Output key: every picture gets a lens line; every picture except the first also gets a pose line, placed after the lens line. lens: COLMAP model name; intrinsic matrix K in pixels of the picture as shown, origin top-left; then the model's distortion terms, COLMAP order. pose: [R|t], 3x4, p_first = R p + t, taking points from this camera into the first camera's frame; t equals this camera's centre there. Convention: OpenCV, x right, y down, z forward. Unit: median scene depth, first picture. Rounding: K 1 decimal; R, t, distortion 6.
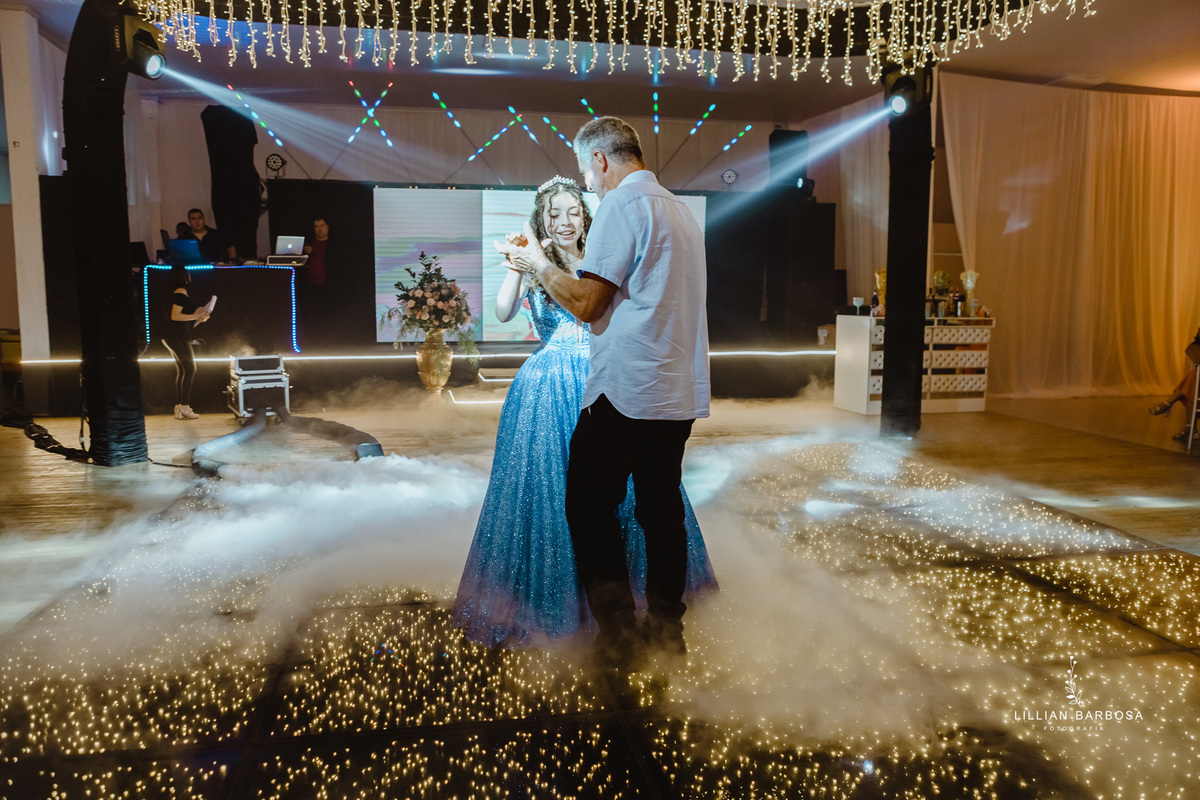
lens RADIAL K [[845.6, 0, 620.0], [0, 845.6, 429.0], [0, 0, 1]] dist [-0.101949, 0.067711]
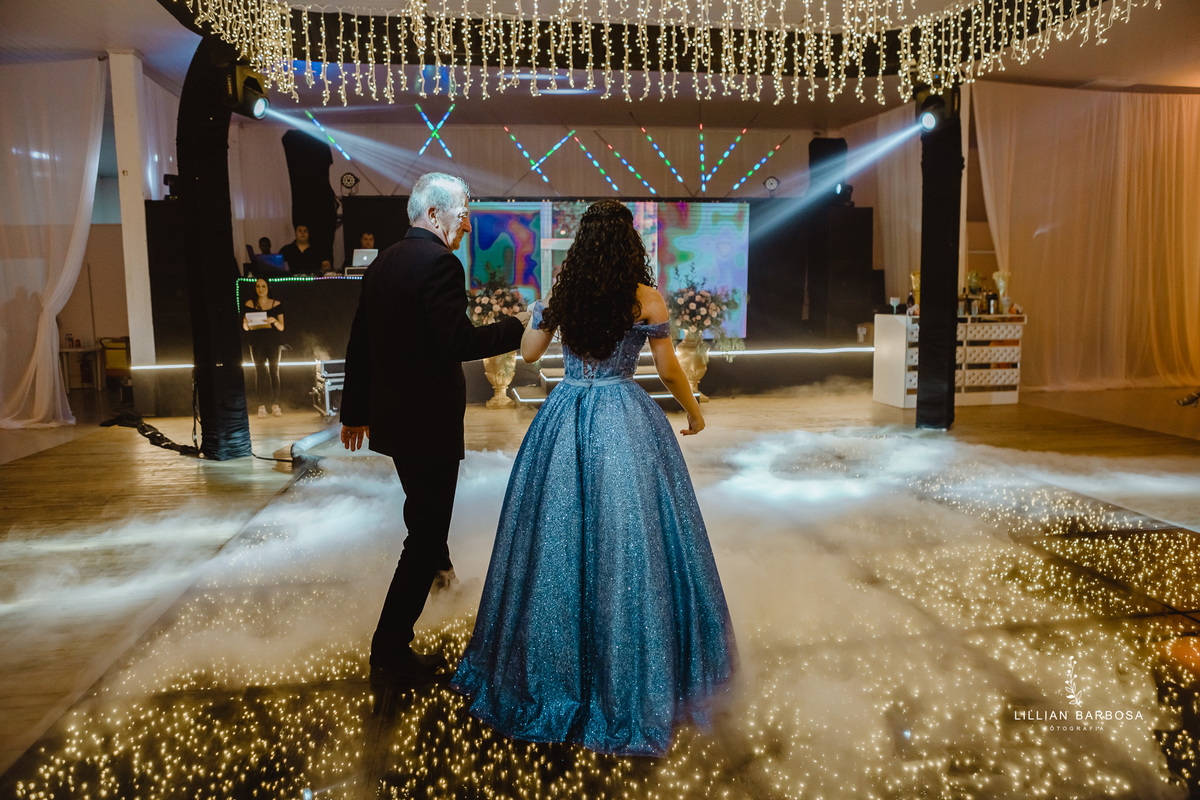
lens RADIAL K [[845.6, 0, 614.9], [0, 845.6, 427.8], [0, 0, 1]] dist [-0.101949, 0.067711]
pose [[0.998481, -0.008572, -0.054433, -0.016613], [0.008760, 0.999956, 0.003221, 0.000522], [0.054403, -0.003693, 0.998512, -0.101666]]
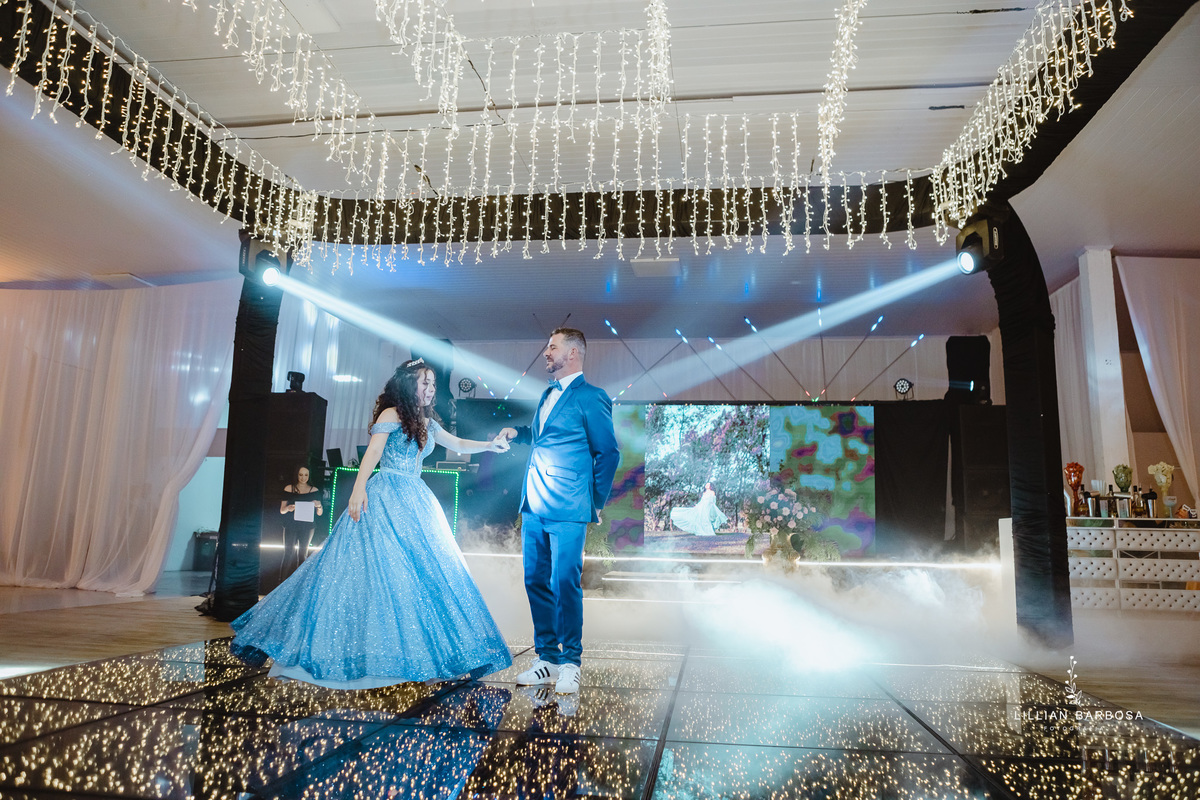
lens RADIAL K [[845.6, 0, 600.6], [0, 845.6, 399.6], [0, 0, 1]] dist [-0.101949, 0.067711]
pose [[0.938697, -0.039545, -0.342467, 0.271250], [-0.074123, 0.947014, -0.312523, 0.073978], [0.336680, 0.318749, 0.886028, 0.096129]]
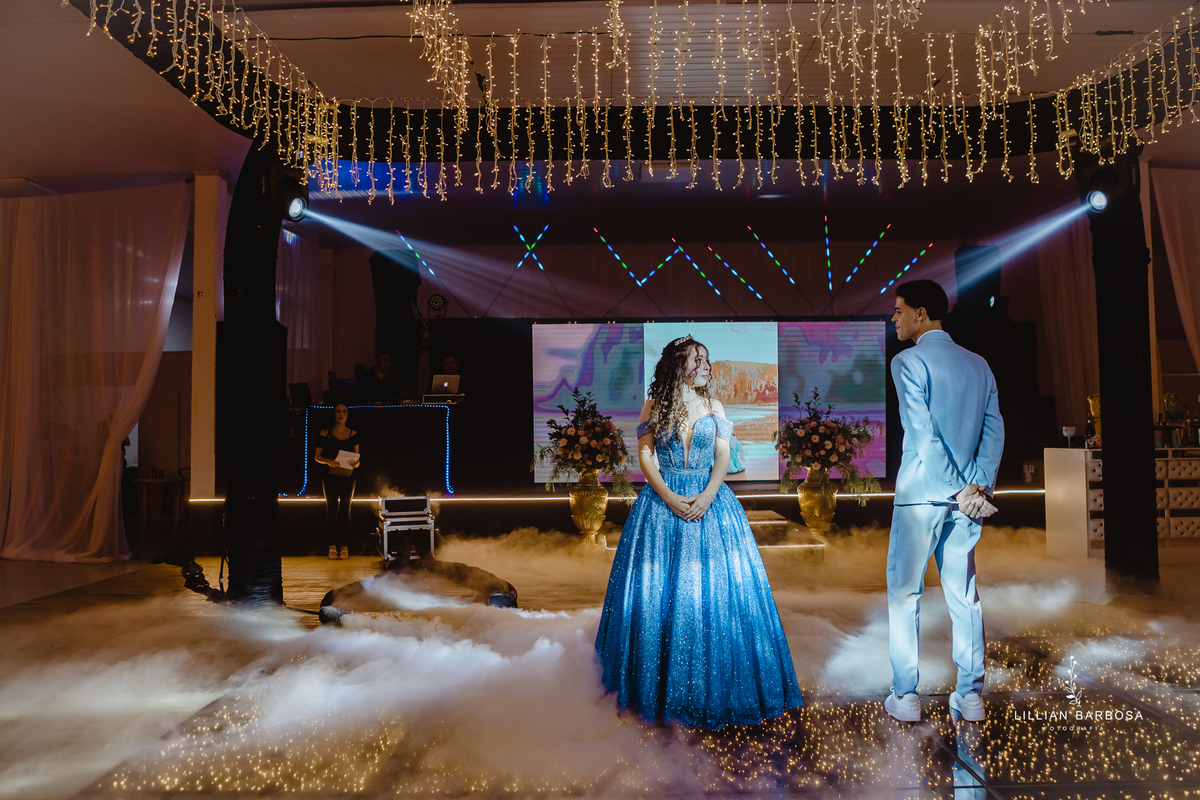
lens RADIAL K [[899.1, 0, 609.1], [0, 899.1, 407.1], [0, 0, 1]] dist [-0.100516, 0.068436]
pose [[0.976616, -0.022507, -0.213808, 0.031560], [-0.017662, 0.982744, -0.184126, -0.006022], [0.214263, 0.183597, 0.959366, 0.063581]]
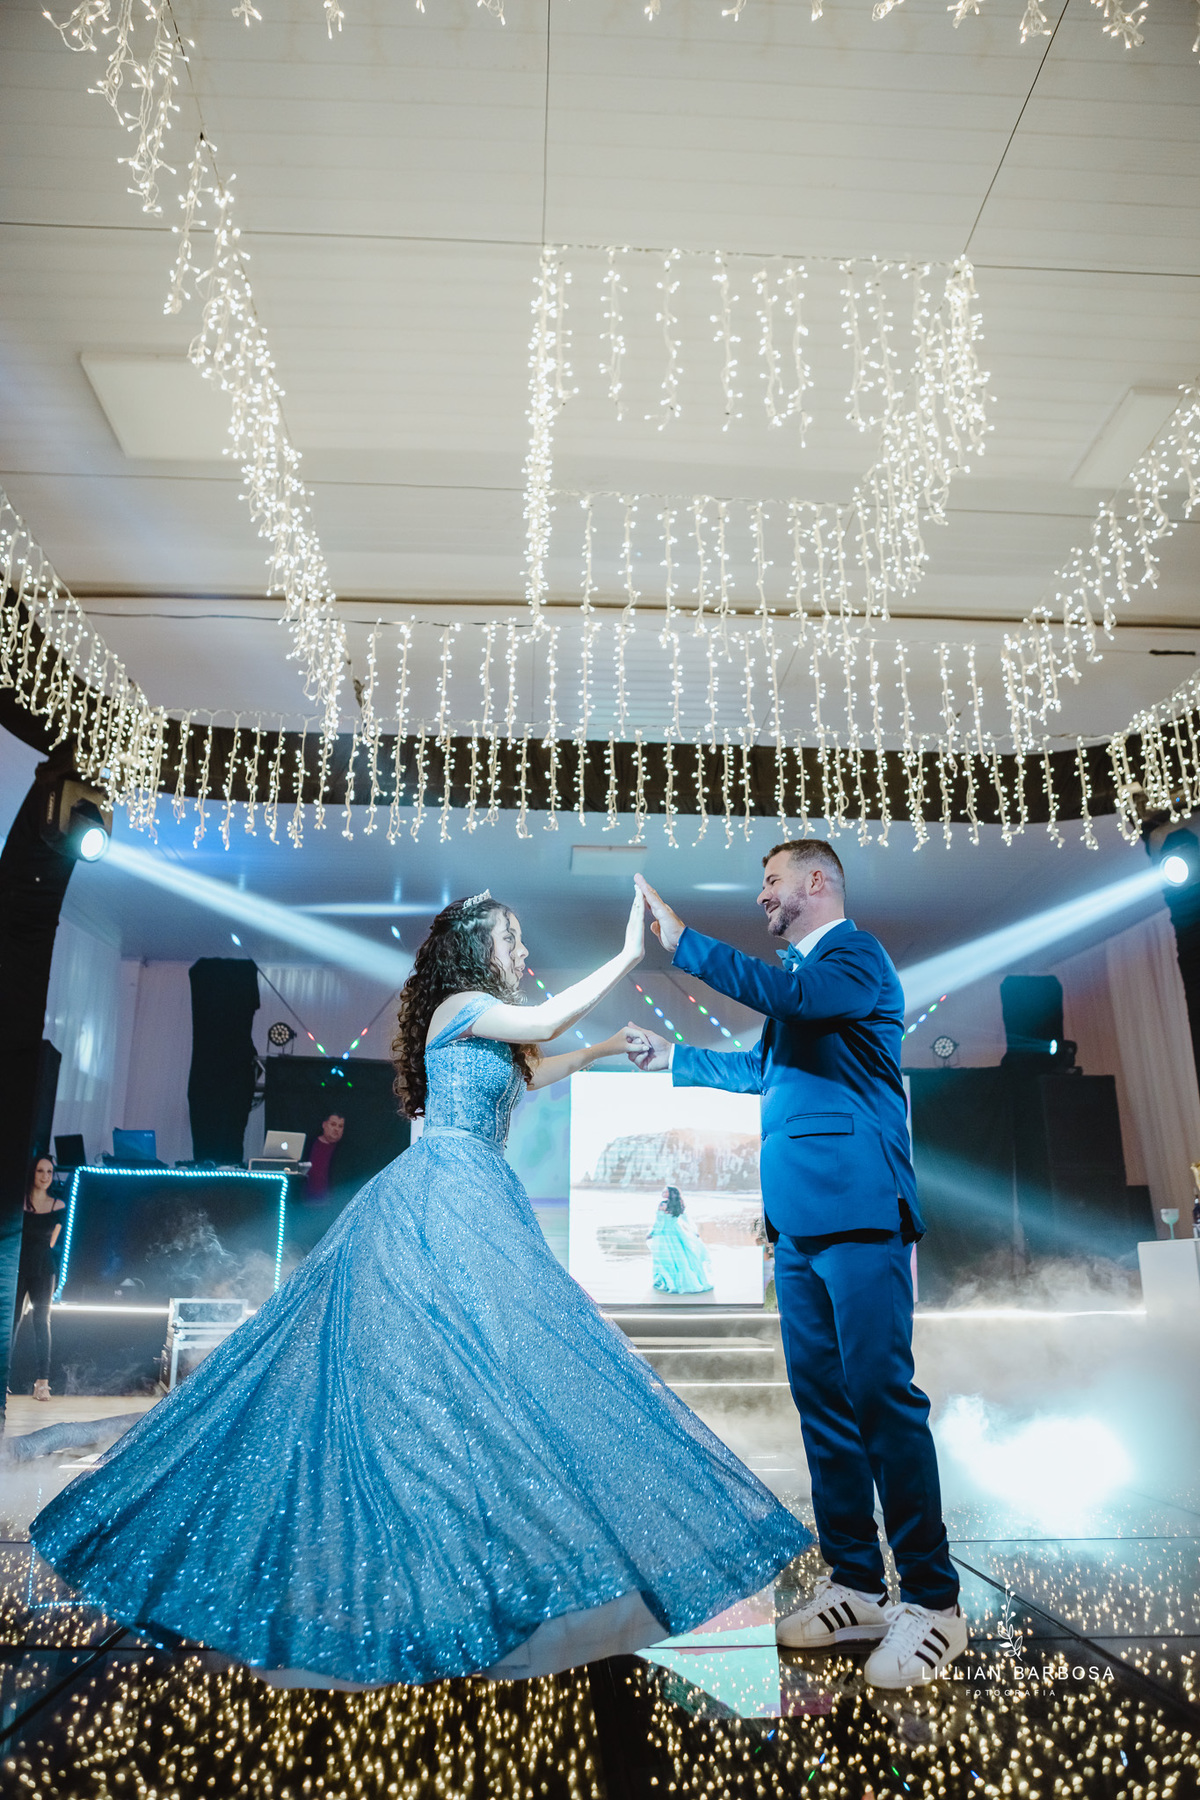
lens RADIAL K [[1268.4, 0, 602.0], [0, 1268.4, 887.1], [0, 0, 1]] dist [-0.101949, 0.067711]
pose [[0.988069, -0.046252, -0.146905, 0.037251], [-0.024859, 0.893442, -0.448491, 0.068554], [0.151995, 0.446792, 0.881632, 0.084102]]
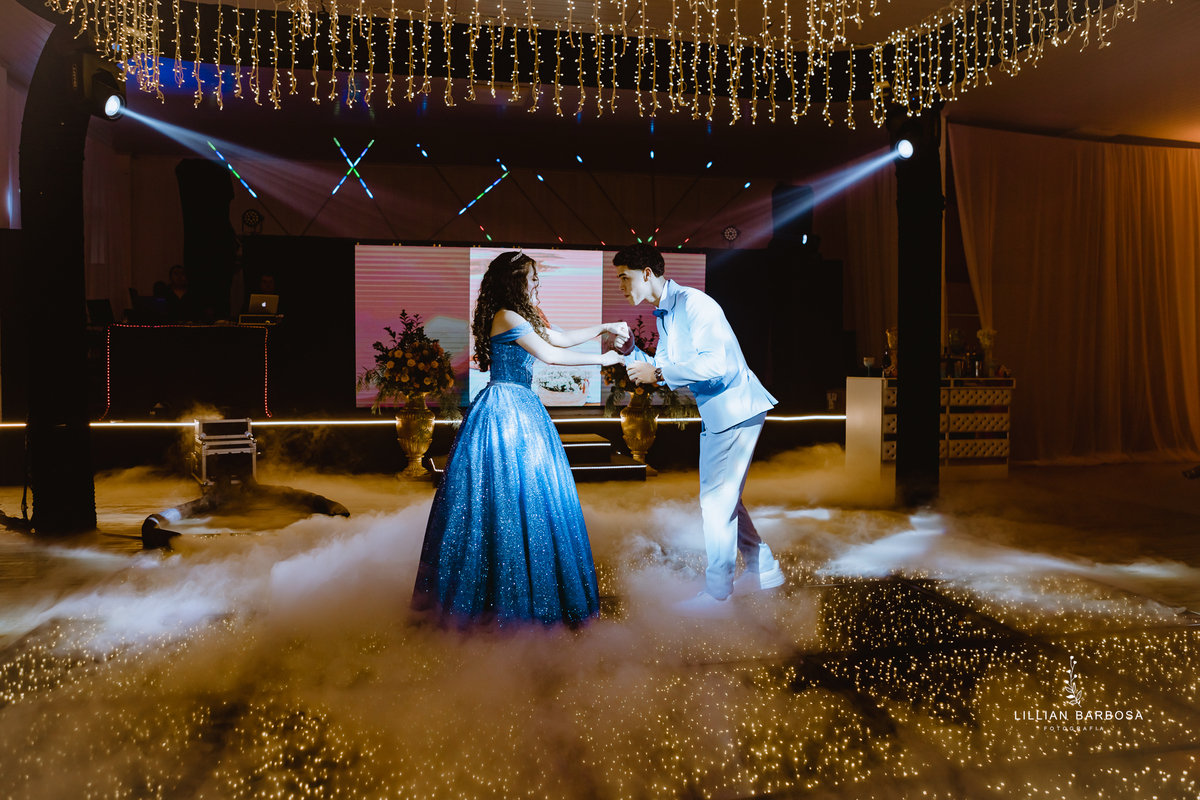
lens RADIAL K [[899.1, 0, 620.9], [0, 899.1, 417.8], [0, 0, 1]] dist [-0.100516, 0.068436]
pose [[0.999998, -0.001801, 0.001176, 0.011478], [0.001906, 0.995322, -0.096596, 0.009818], [-0.000996, 0.096598, 0.995323, 0.028373]]
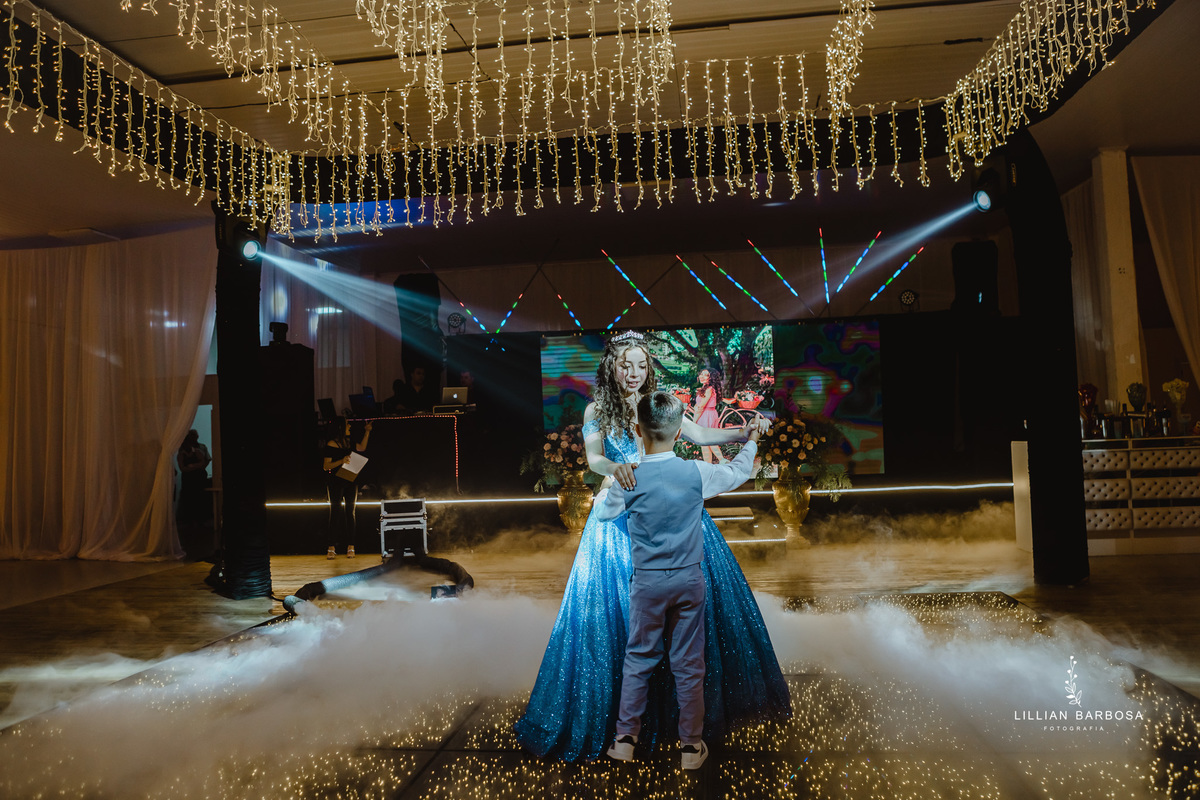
lens RADIAL K [[873.9, 0, 601.8], [0, 873.9, 405.2], [0, 0, 1]] dist [-0.097449, 0.062886]
pose [[0.941286, -0.052262, -0.333539, 0.253750], [-0.012493, 0.981878, -0.189104, -0.000533], [0.337378, 0.182168, 0.923575, 0.063841]]
